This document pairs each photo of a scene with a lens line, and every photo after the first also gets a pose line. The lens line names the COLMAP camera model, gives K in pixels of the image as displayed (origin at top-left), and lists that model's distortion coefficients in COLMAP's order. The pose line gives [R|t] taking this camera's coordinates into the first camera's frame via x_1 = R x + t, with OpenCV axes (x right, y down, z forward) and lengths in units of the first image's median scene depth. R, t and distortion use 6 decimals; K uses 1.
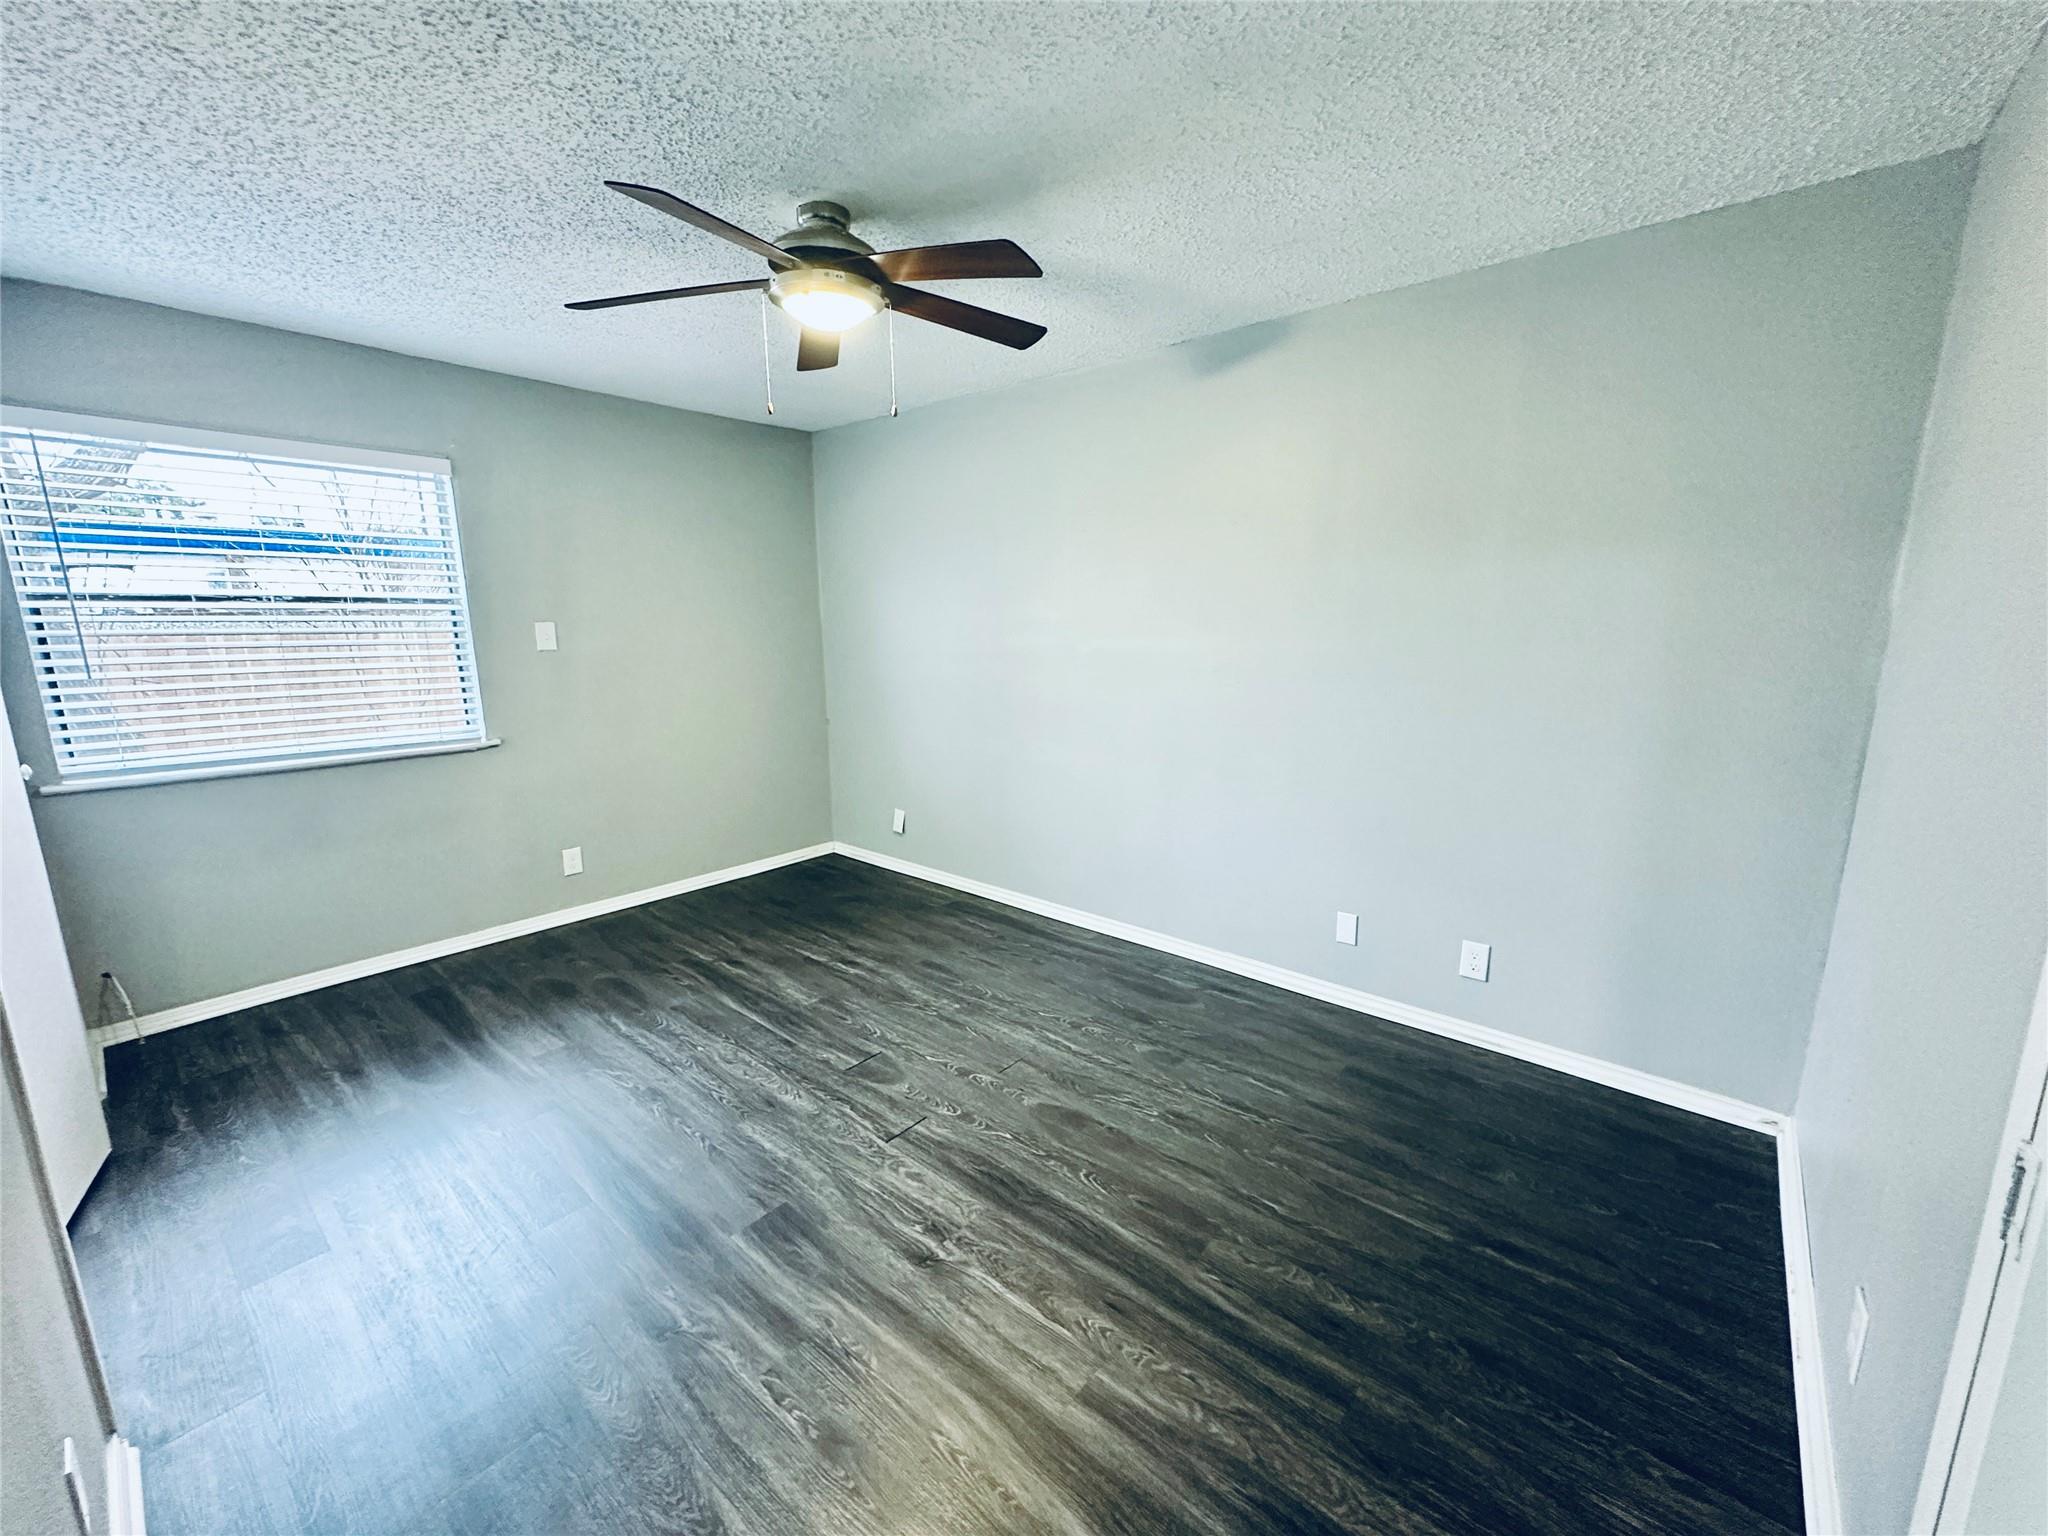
lens RADIAL K [[814.1, 0, 1028.8], [0, 814.1, 775.5], [0, 0, 1]] dist [0.000113, -0.000097]
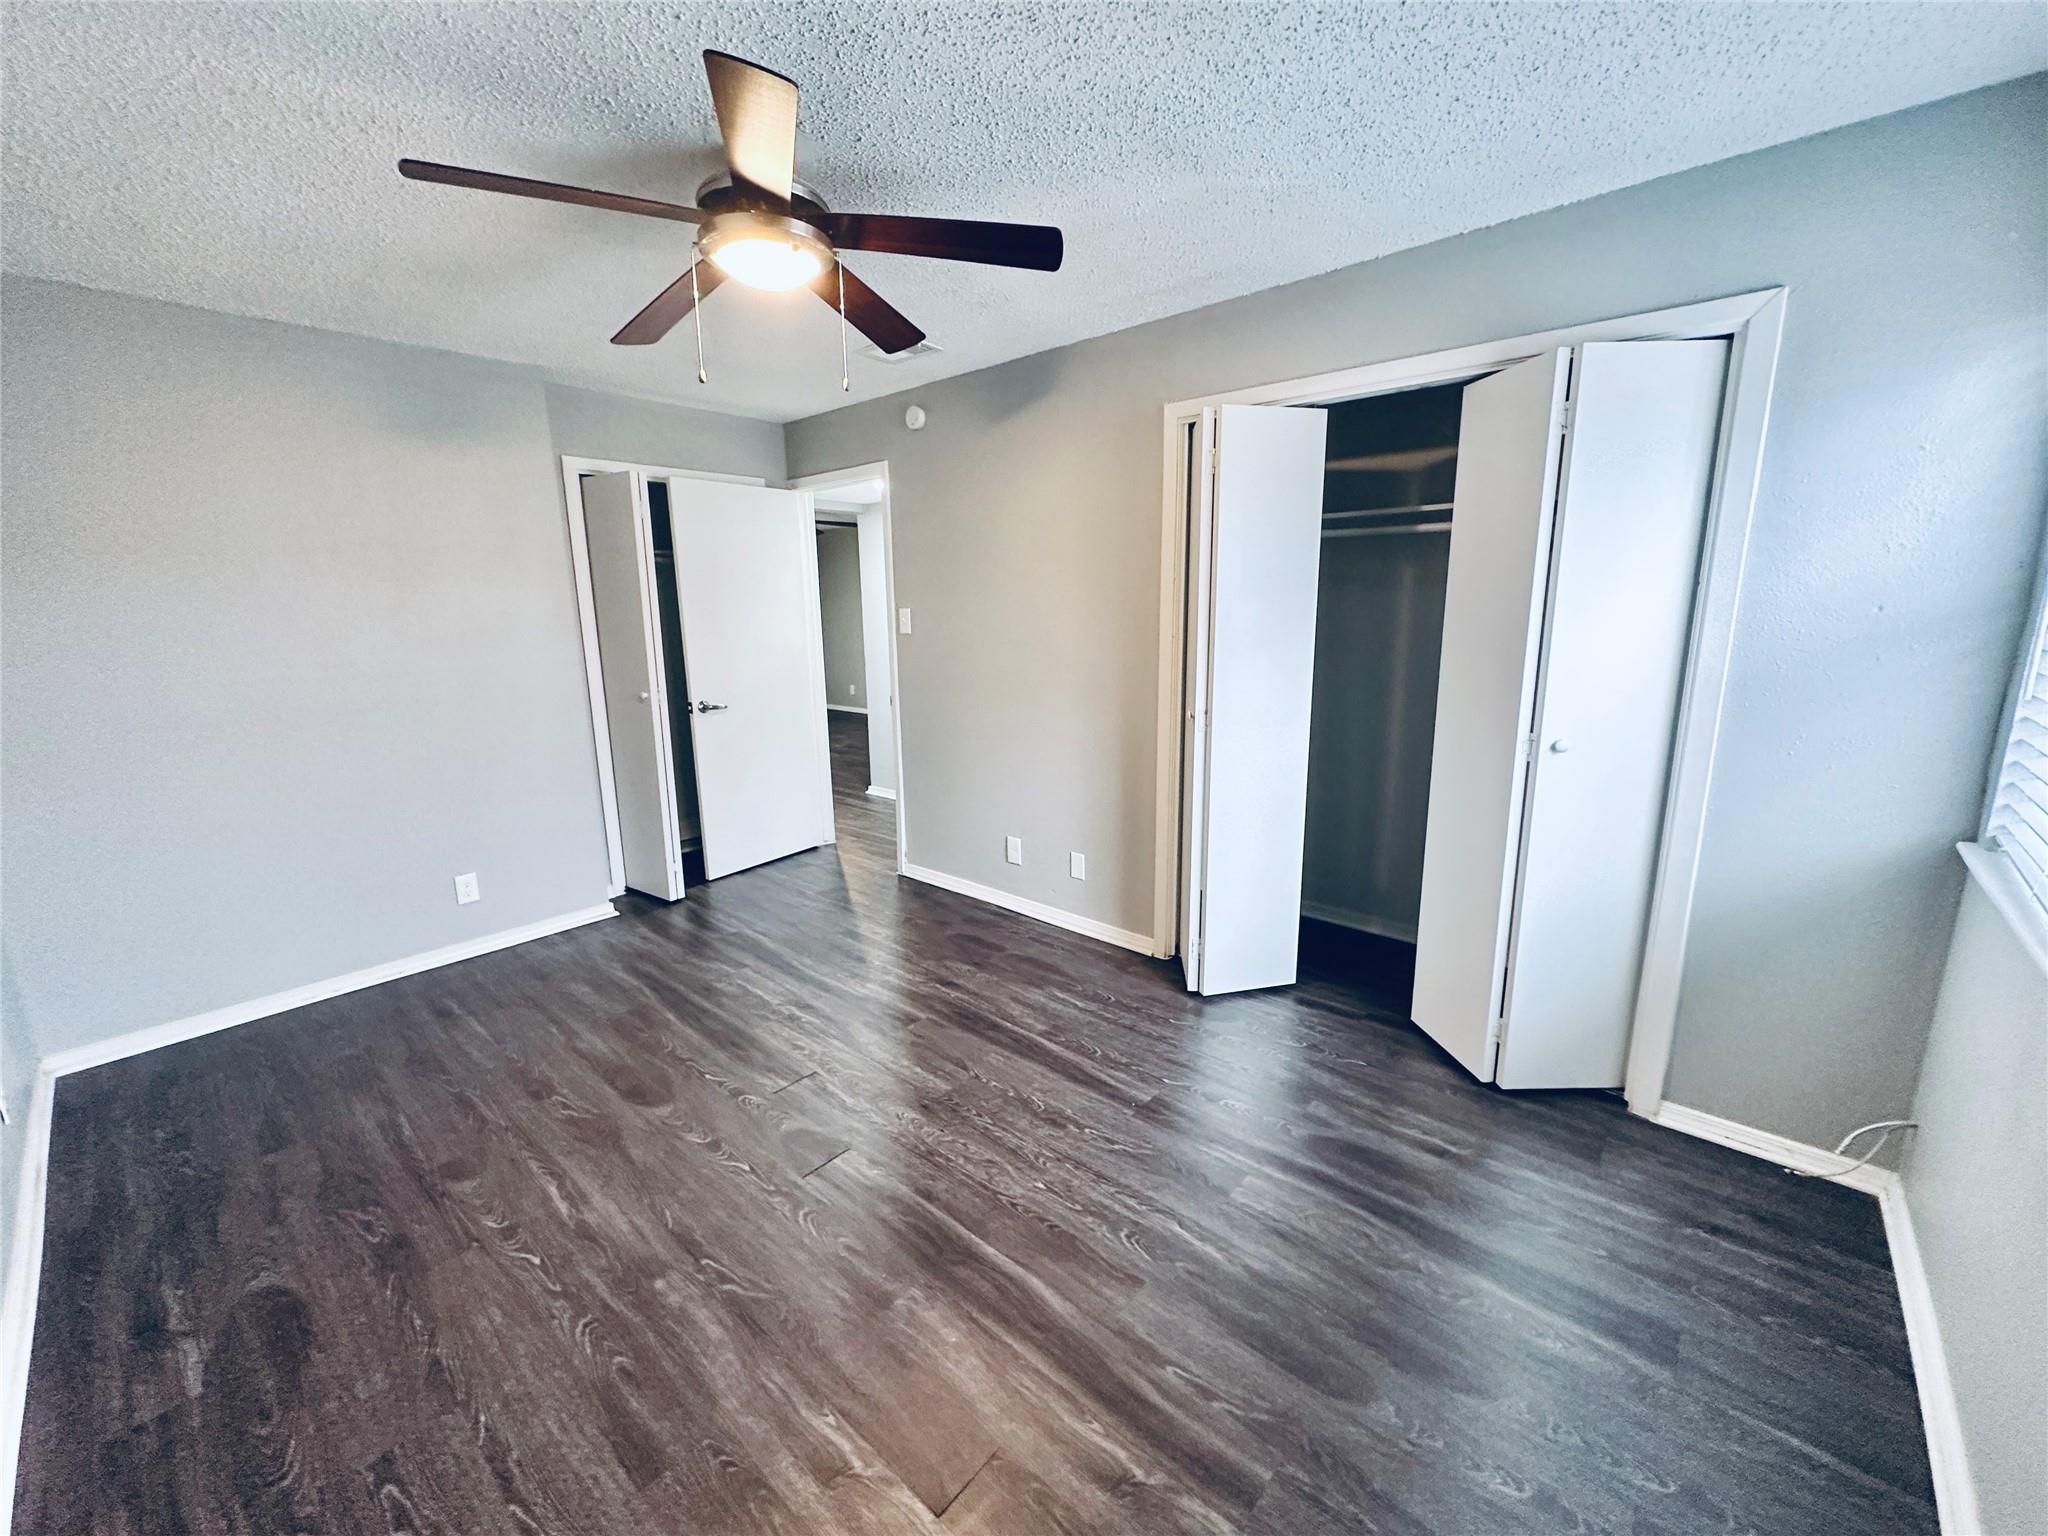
lens RADIAL K [[814.1, 0, 1022.6], [0, 814.1, 762.6], [0, 0, 1]] dist [0.000113, -0.000097]
pose [[-0.999448, 0.017757, 0.028089, -0.389578], [0.027229, 0.922135, 0.385908, -0.297734], [-0.019050, 0.386459, -0.922110, 1.448244]]
